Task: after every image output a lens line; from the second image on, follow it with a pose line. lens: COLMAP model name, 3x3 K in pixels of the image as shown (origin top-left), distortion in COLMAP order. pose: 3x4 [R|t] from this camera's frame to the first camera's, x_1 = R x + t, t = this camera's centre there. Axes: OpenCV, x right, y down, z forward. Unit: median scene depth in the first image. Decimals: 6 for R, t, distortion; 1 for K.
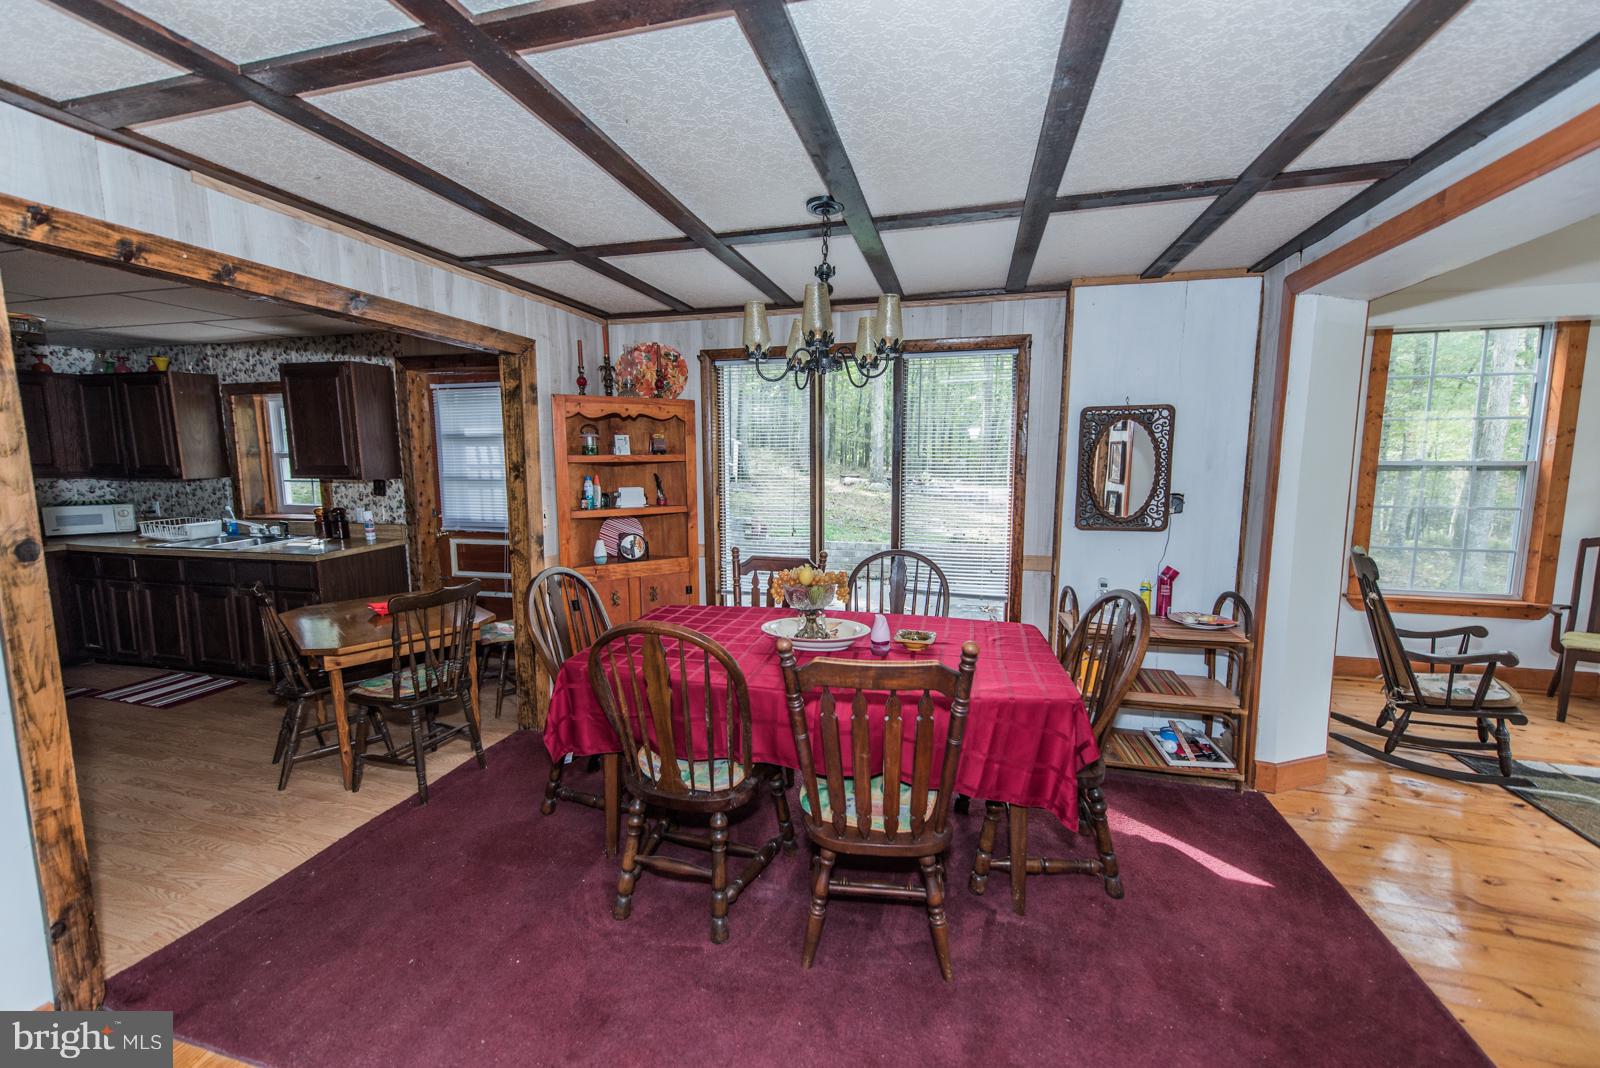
lens RADIAL K [[623.1, 0, 800.2], [0, 623.1, 534.9], [0, 0, 1]] dist [0.004021, -0.000870]
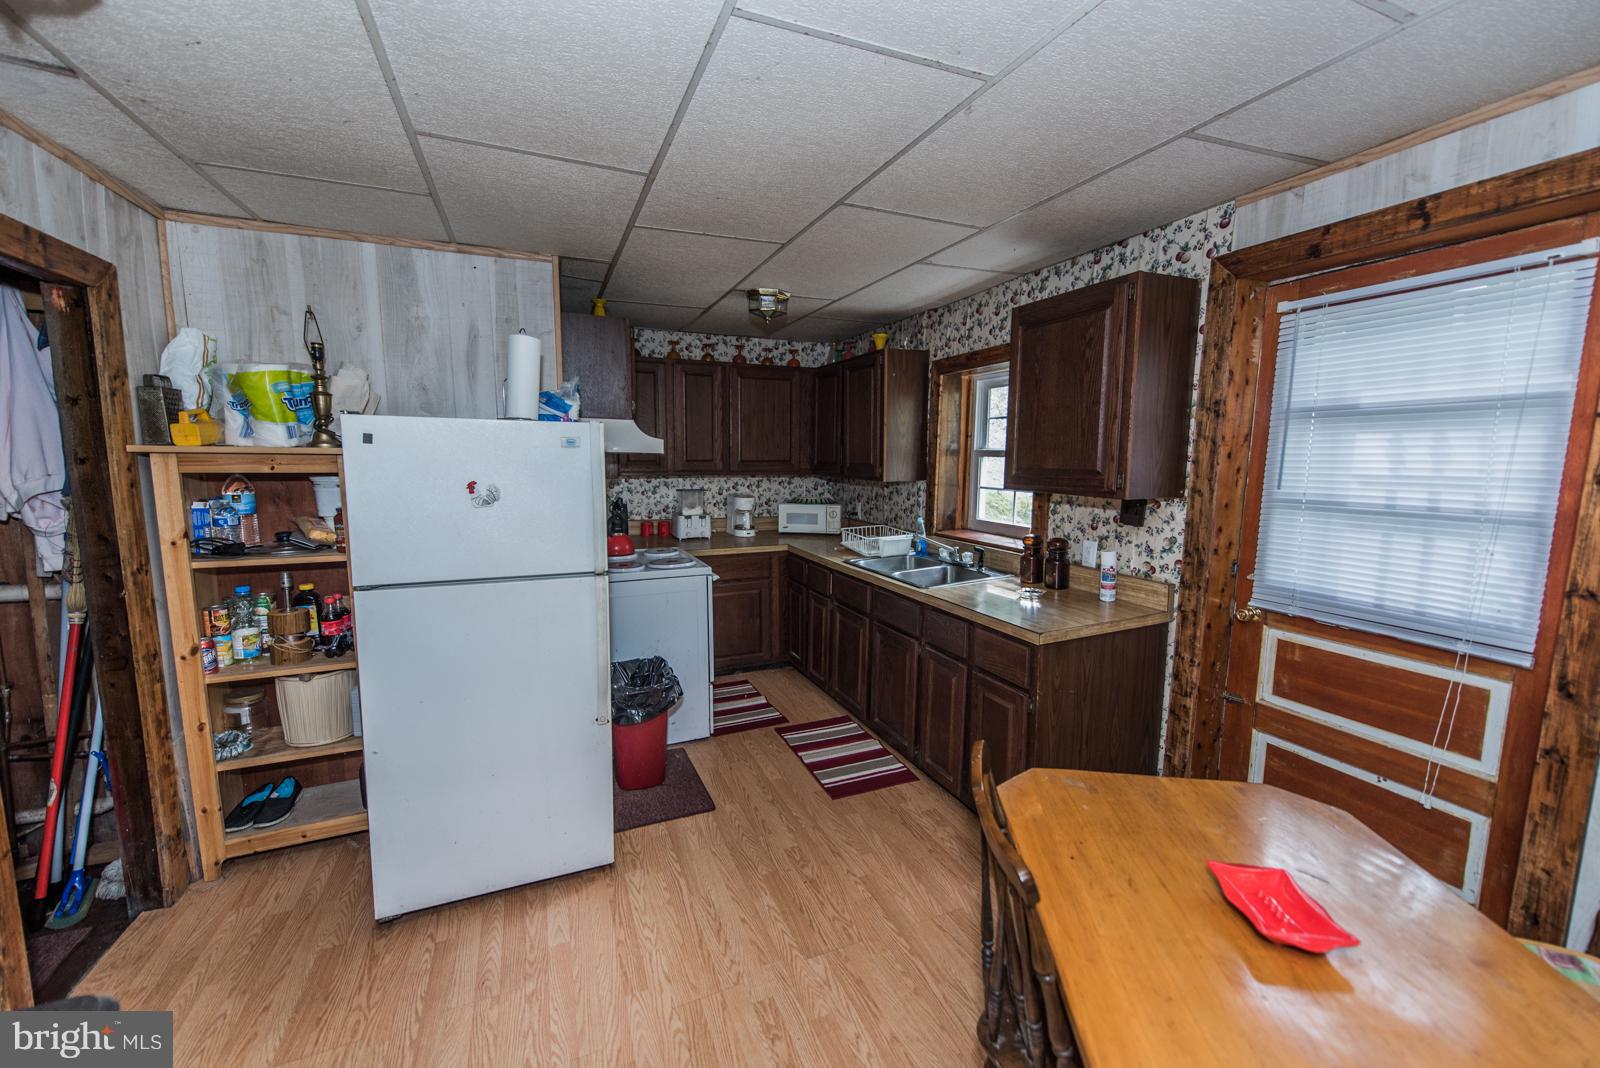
lens RADIAL K [[623.1, 0, 804.8], [0, 623.1, 531.6], [0, 0, 1]] dist [0.004021, -0.000870]
pose [[0.620341, 0.102203, -0.777645, -0.414953], [-0.106255, 0.993284, 0.045783, -0.051198], [0.777102, 0.054228, 0.627034, 0.417619]]
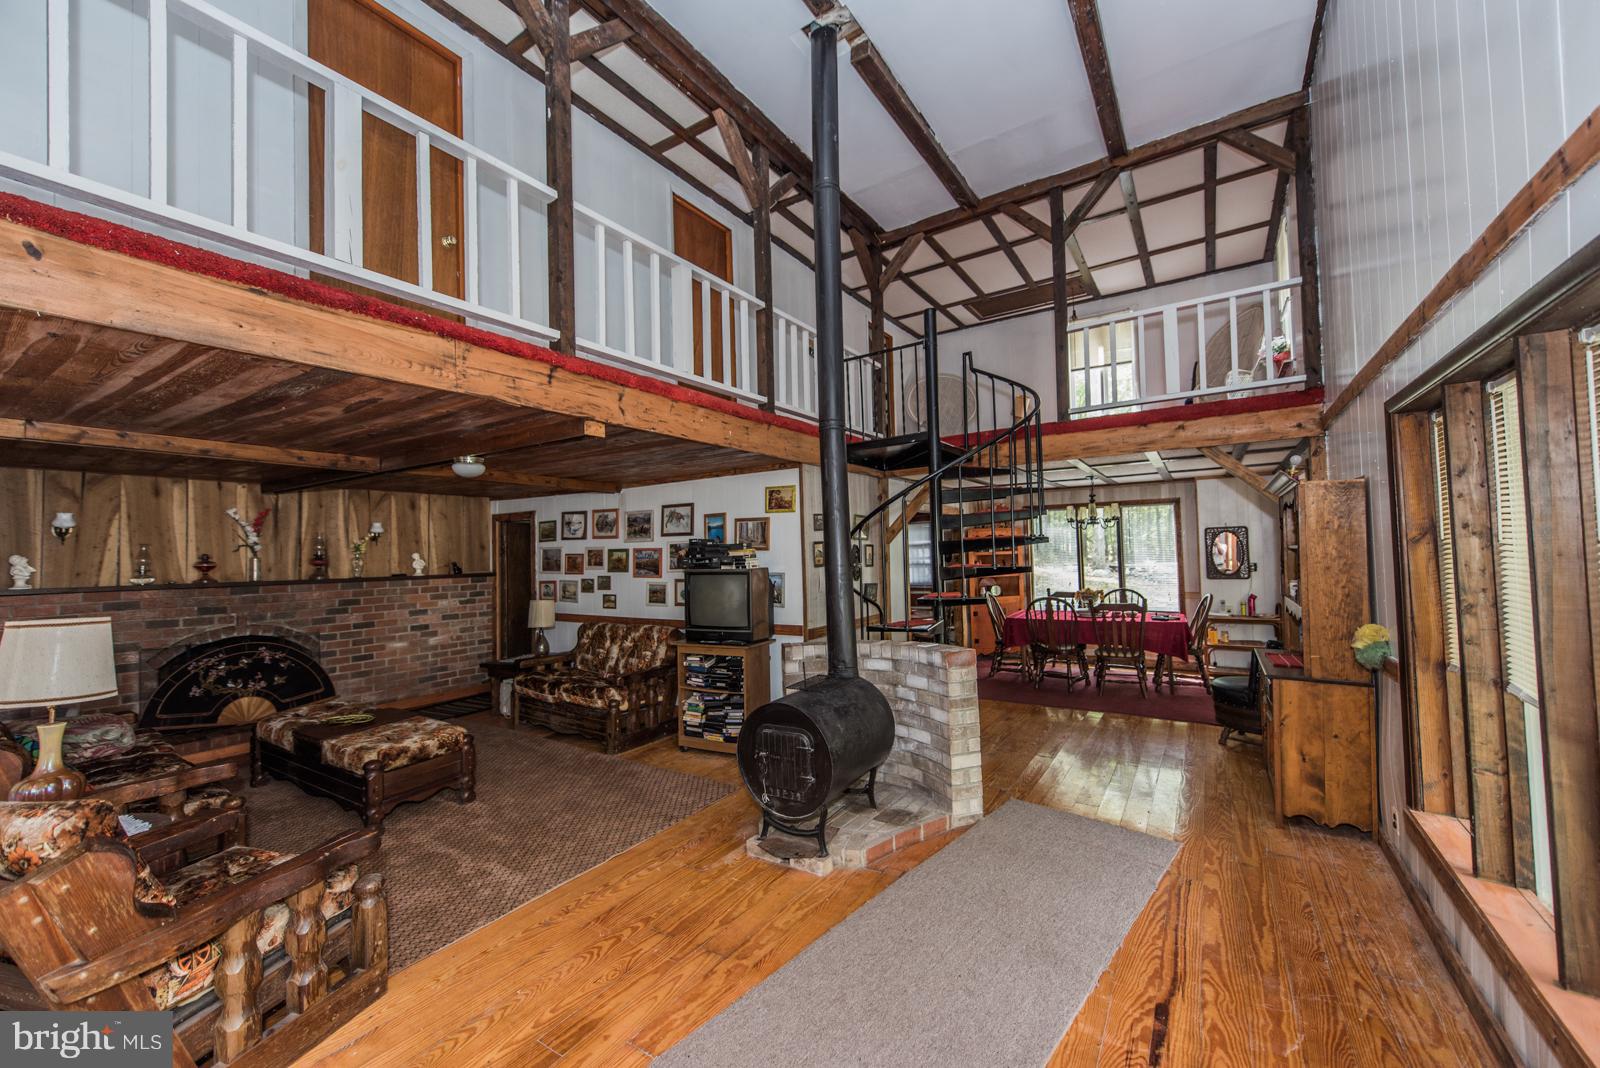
lens RADIAL K [[623.1, 0, 795.8], [0, 623.1, 536.7], [0, 0, 1]] dist [0.004021, -0.000870]
pose [[0.951436, -0.028892, -0.306487, -0.225433], [-0.017351, 0.988971, -0.147089, 0.151900], [0.307356, 0.145263, 0.940442, -1.262473]]
